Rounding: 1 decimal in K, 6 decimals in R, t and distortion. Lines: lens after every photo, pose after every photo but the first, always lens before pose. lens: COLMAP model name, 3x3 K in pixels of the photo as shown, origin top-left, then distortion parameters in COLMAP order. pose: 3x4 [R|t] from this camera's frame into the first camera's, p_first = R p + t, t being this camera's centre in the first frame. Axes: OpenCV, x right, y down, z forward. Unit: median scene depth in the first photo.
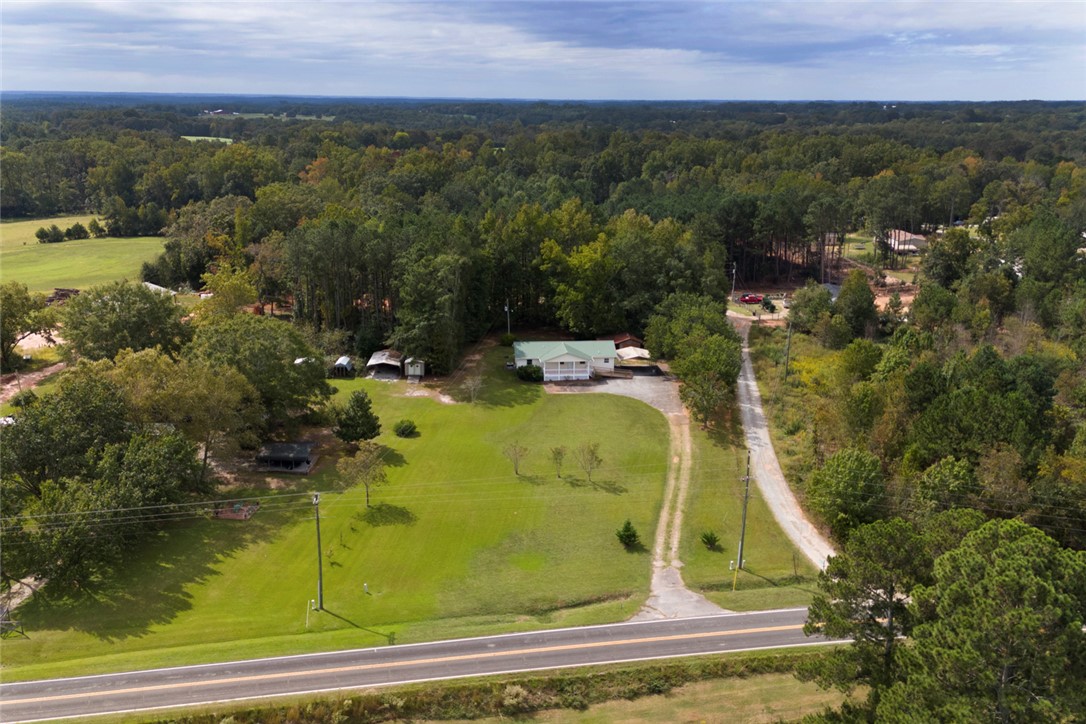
lens RADIAL K [[947.1, 0, 543.2], [0, 947.1, 359.5], [0, 0, 1]] dist [0.057660, -0.044972]
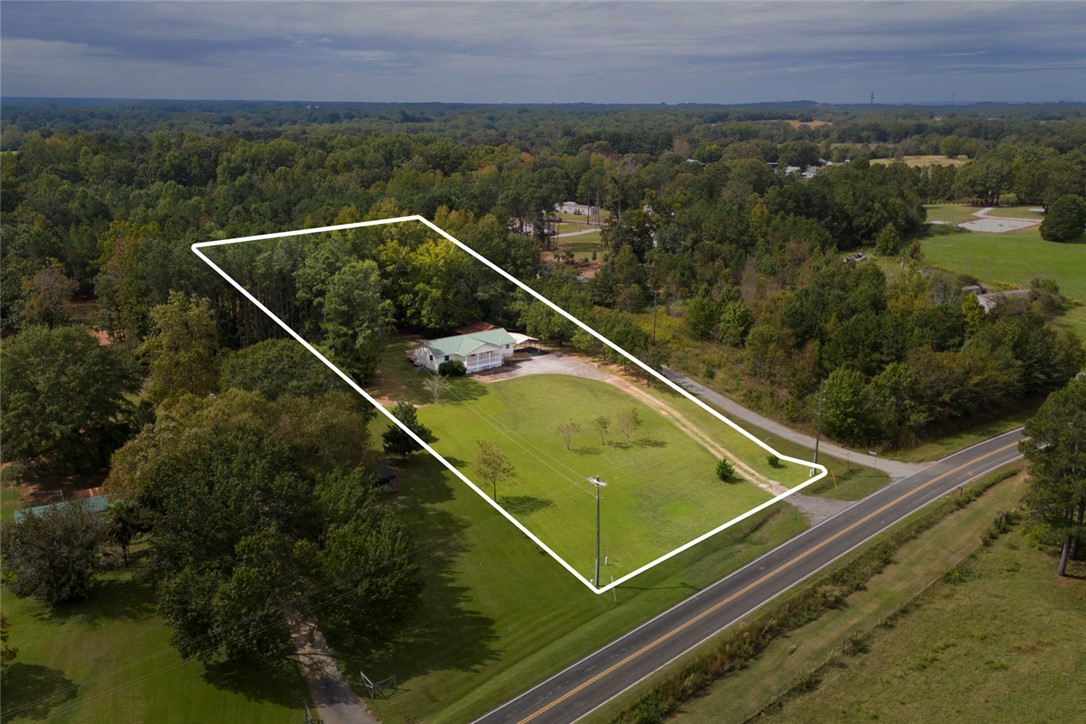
lens RADIAL K [[947.1, 0, 545.0], [0, 947.1, 363.5], [0, 0, 1]] dist [0.057660, -0.044972]
pose [[0.829221, -0.148362, 0.538871, -0.483276], [0.146141, 0.988139, 0.047171, -0.024665], [-0.539478, 0.039636, 0.841067, 0.079833]]
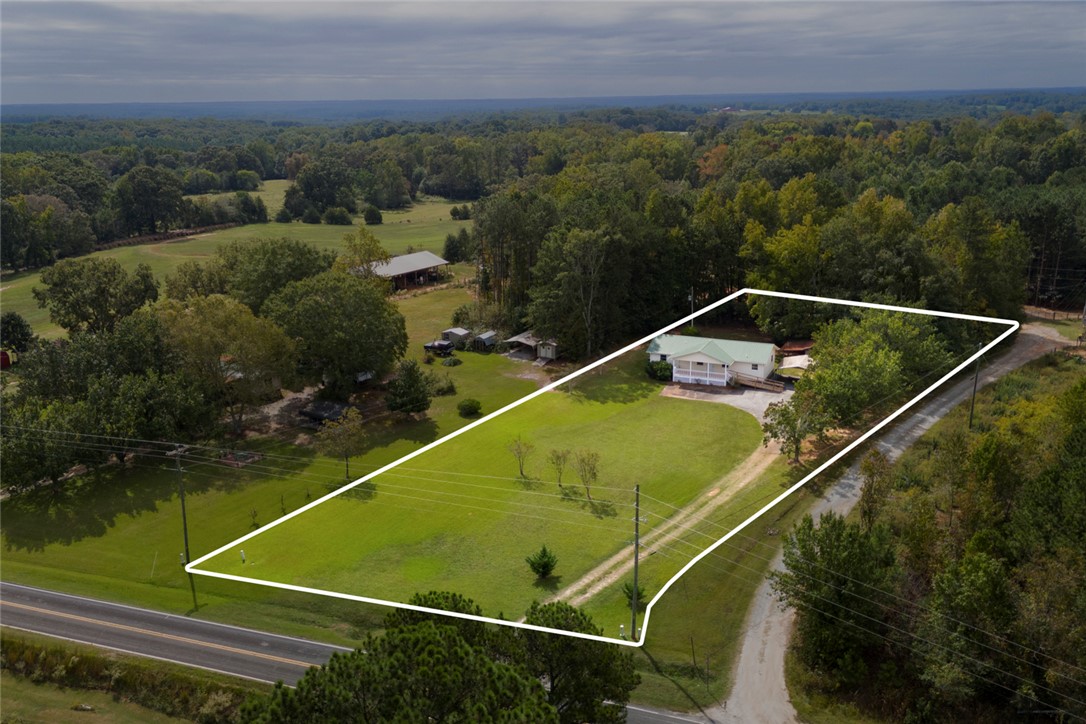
lens RADIAL K [[947.1, 0, 533.7], [0, 947.1, 364.0], [0, 0, 1]] dist [0.057660, -0.044972]
pose [[0.860931, 0.115768, -0.495374, 0.313450], [-0.112785, 0.992966, 0.036041, -0.009437], [0.496062, 0.024842, 0.867932, 0.193360]]
